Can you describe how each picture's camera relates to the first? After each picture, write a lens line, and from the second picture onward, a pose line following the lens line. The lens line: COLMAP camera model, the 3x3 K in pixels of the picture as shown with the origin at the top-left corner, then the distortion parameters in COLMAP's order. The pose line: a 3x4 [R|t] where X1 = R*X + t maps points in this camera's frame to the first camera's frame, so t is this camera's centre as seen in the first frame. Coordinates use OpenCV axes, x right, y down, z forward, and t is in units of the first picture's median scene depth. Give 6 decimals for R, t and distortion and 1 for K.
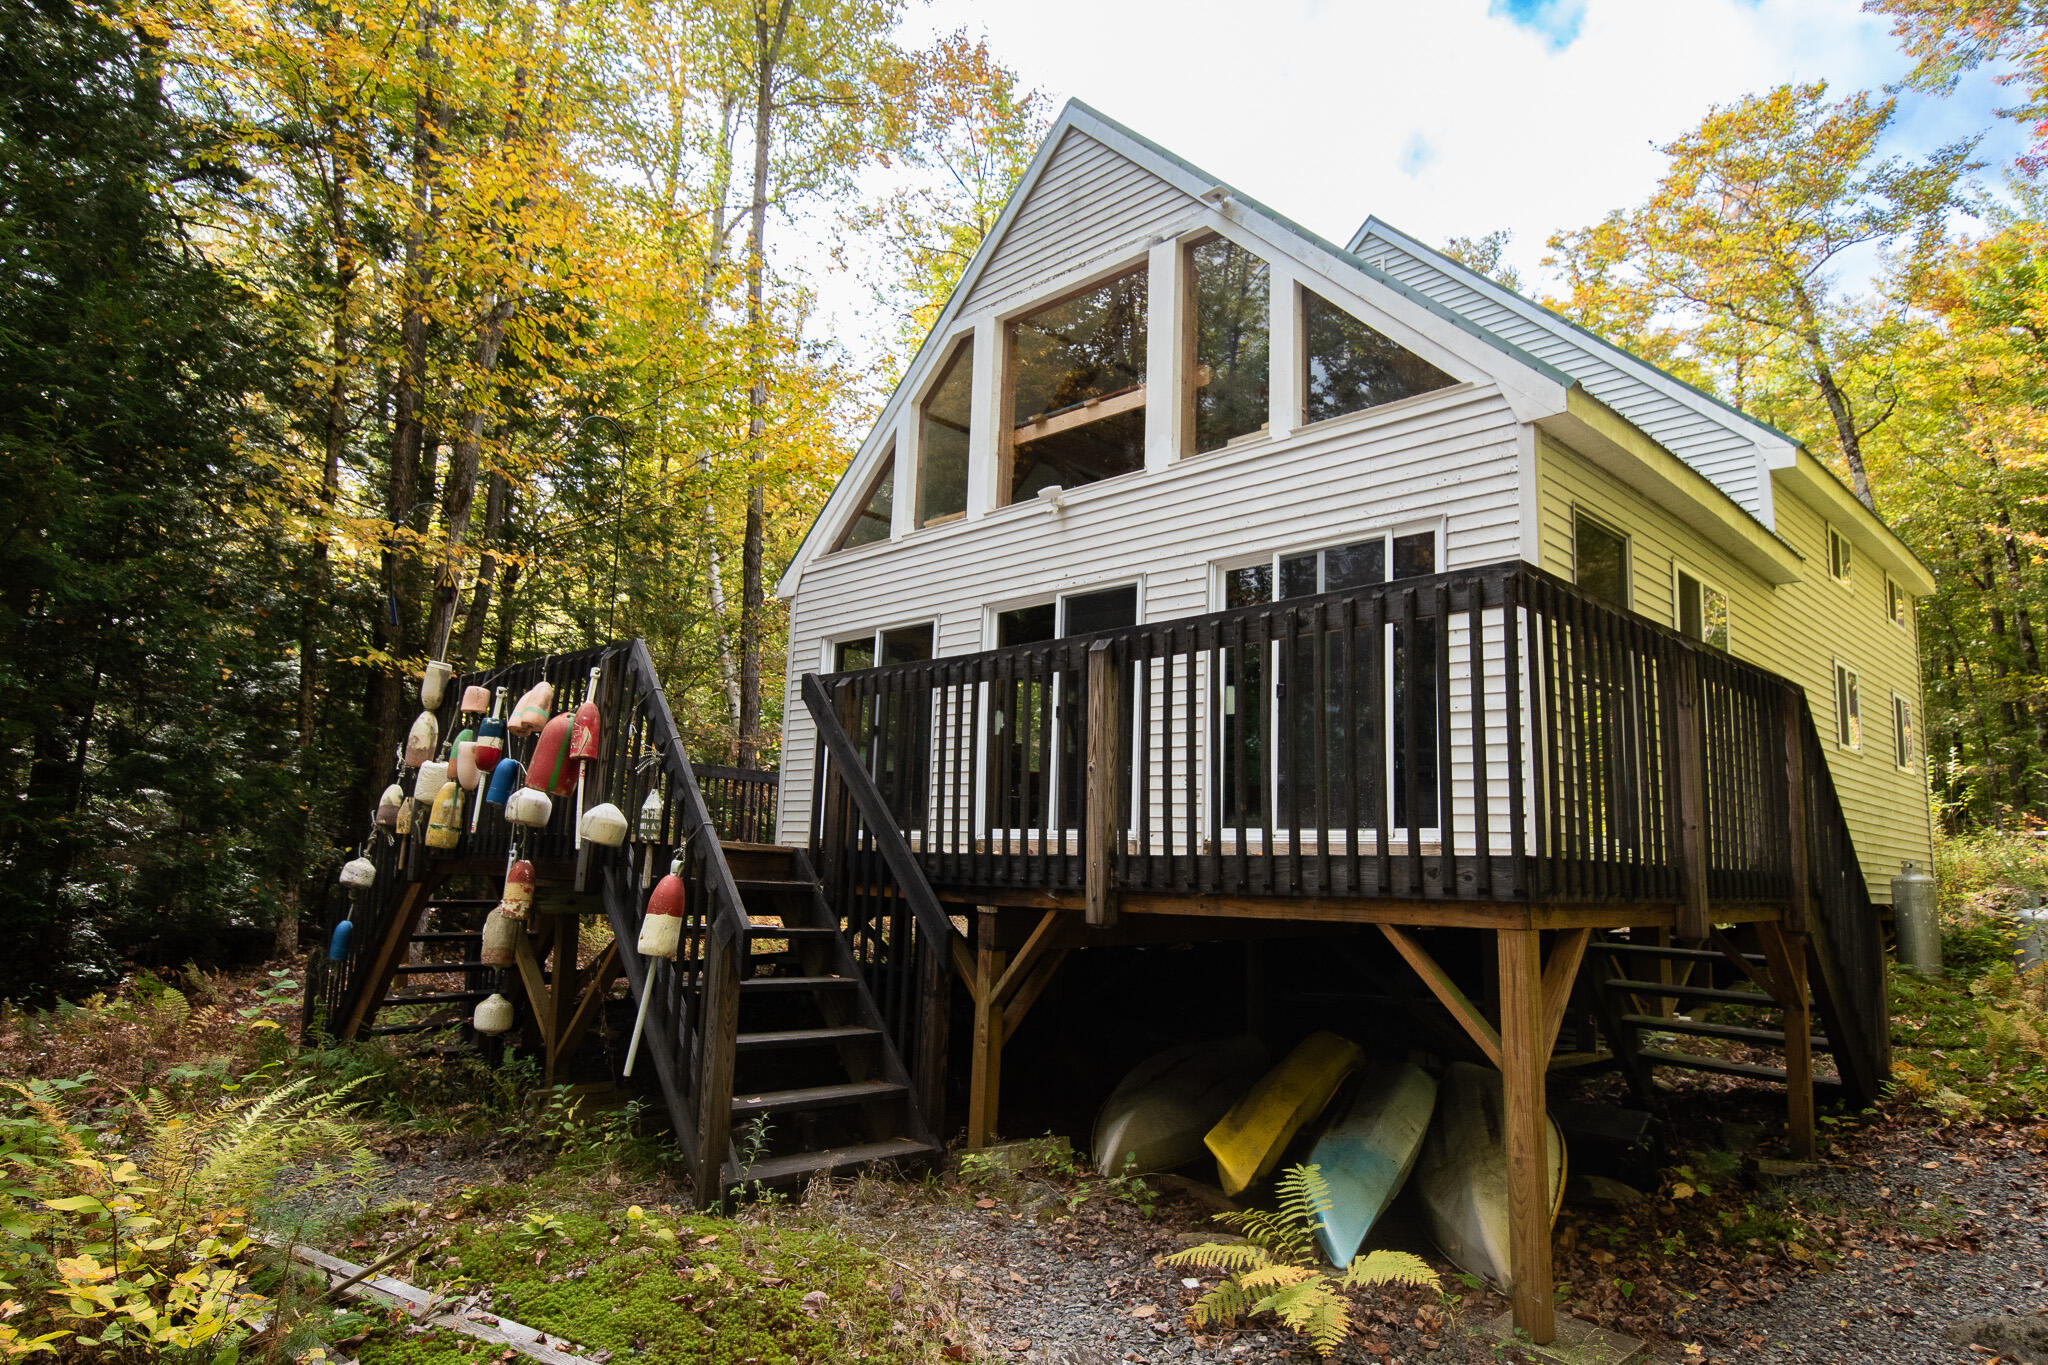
lens RADIAL K [[1226.5, 0, 1022.6], [0, 1226.5, 688.2], [0, 0, 1]] dist [0.005198, 0.000510]
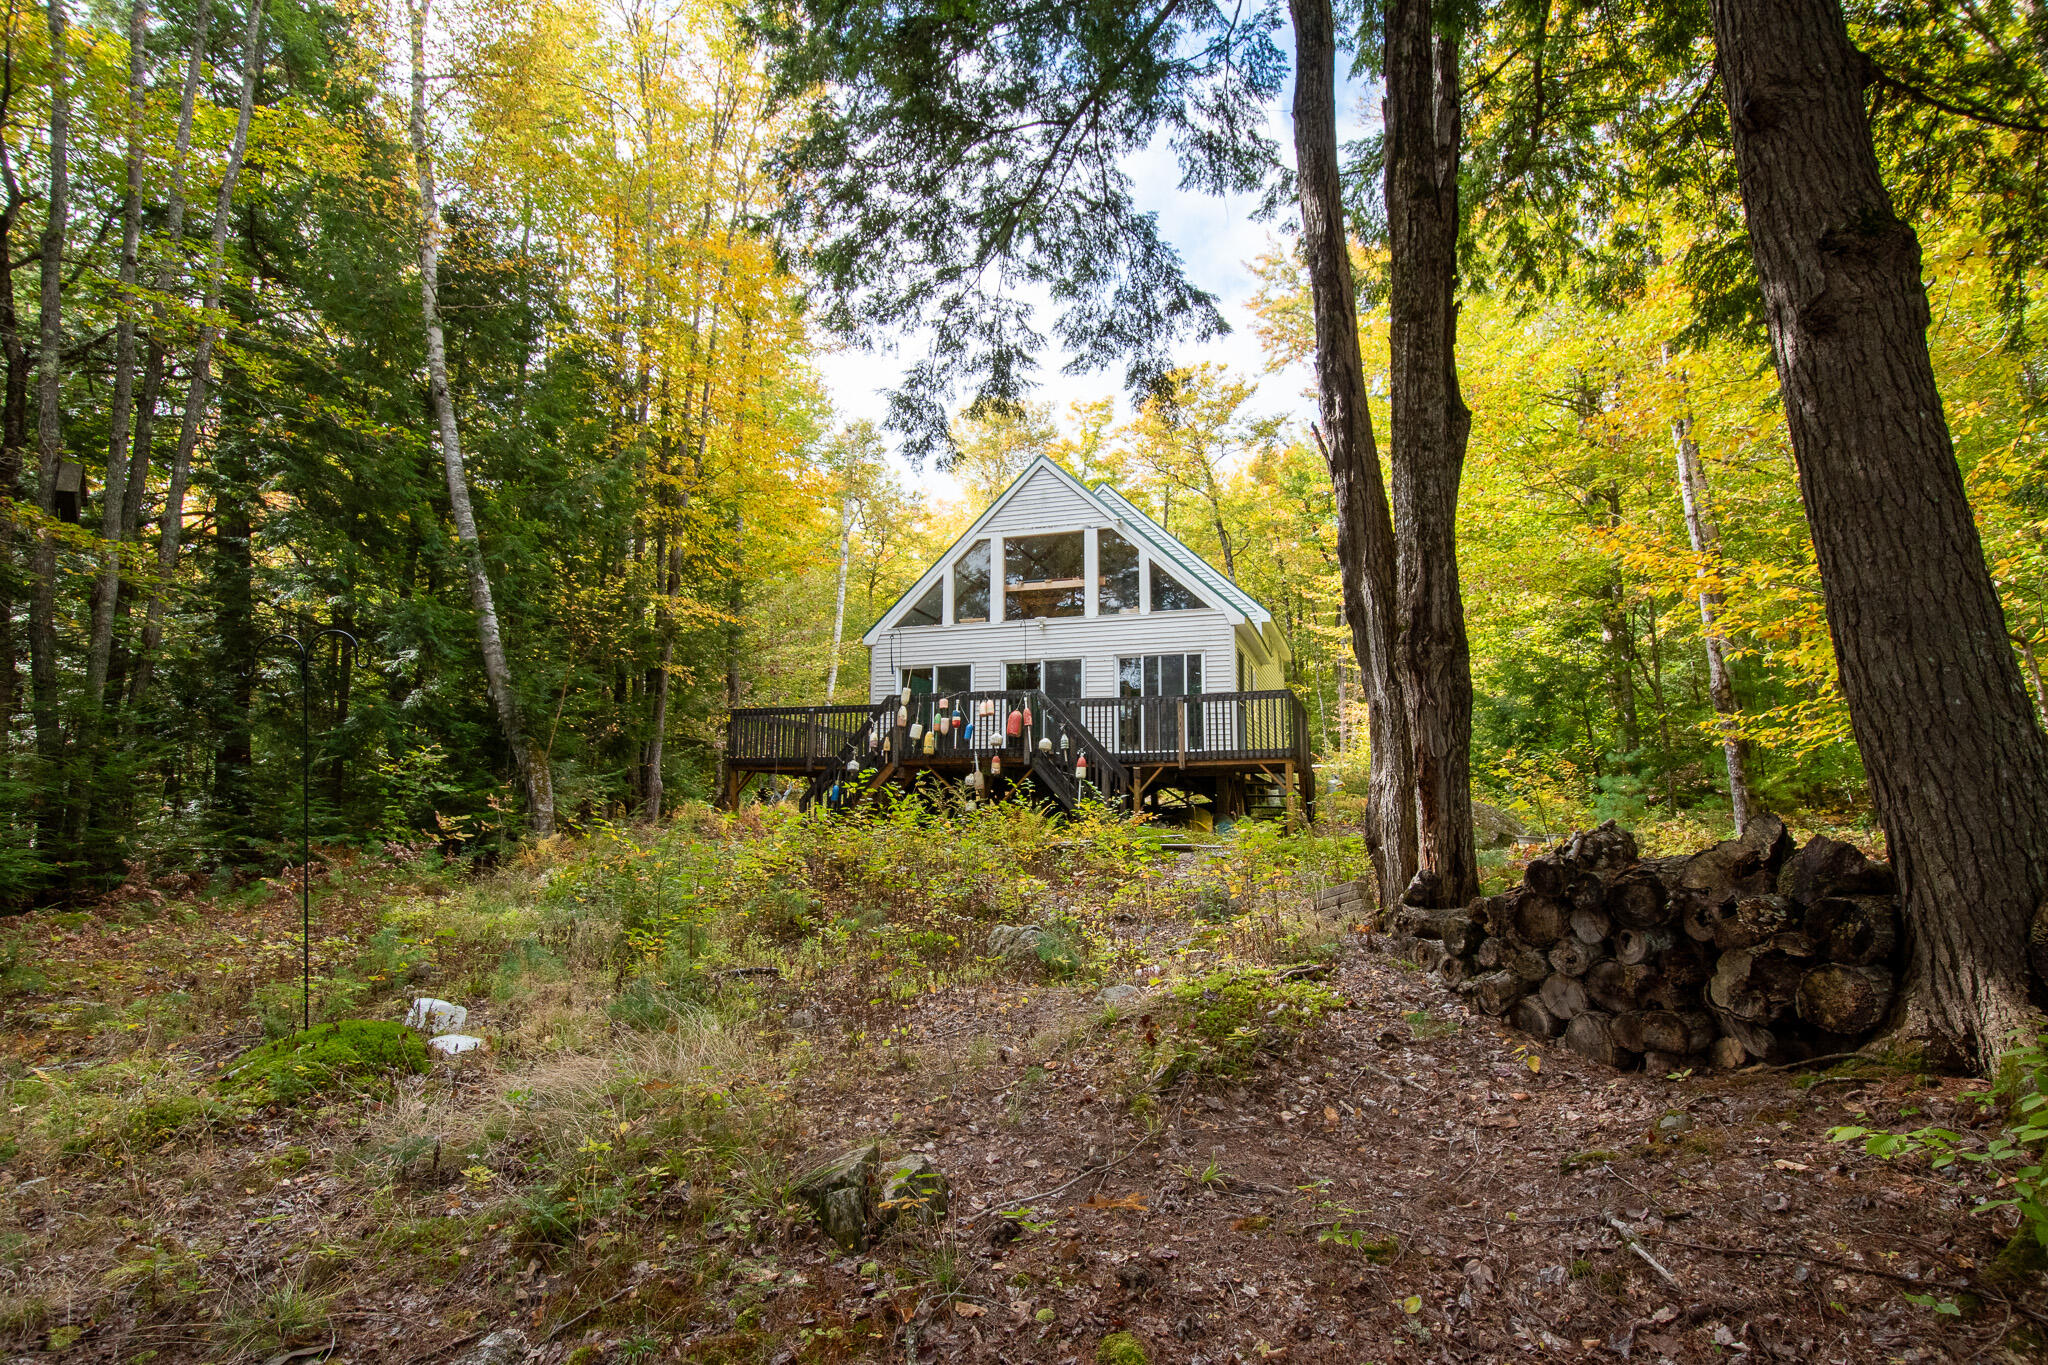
lens RADIAL K [[1064.0, 0, 1024.9], [0, 1064.0, 679.3], [0, 0, 1]] dist [-0.000723, -0.000008]
pose [[0.892594, 0.038178, 0.449242, -0.878553], [-0.045127, 0.998970, 0.004766, -0.043298], [-0.448598, -0.024527, 0.893397, -0.830167]]
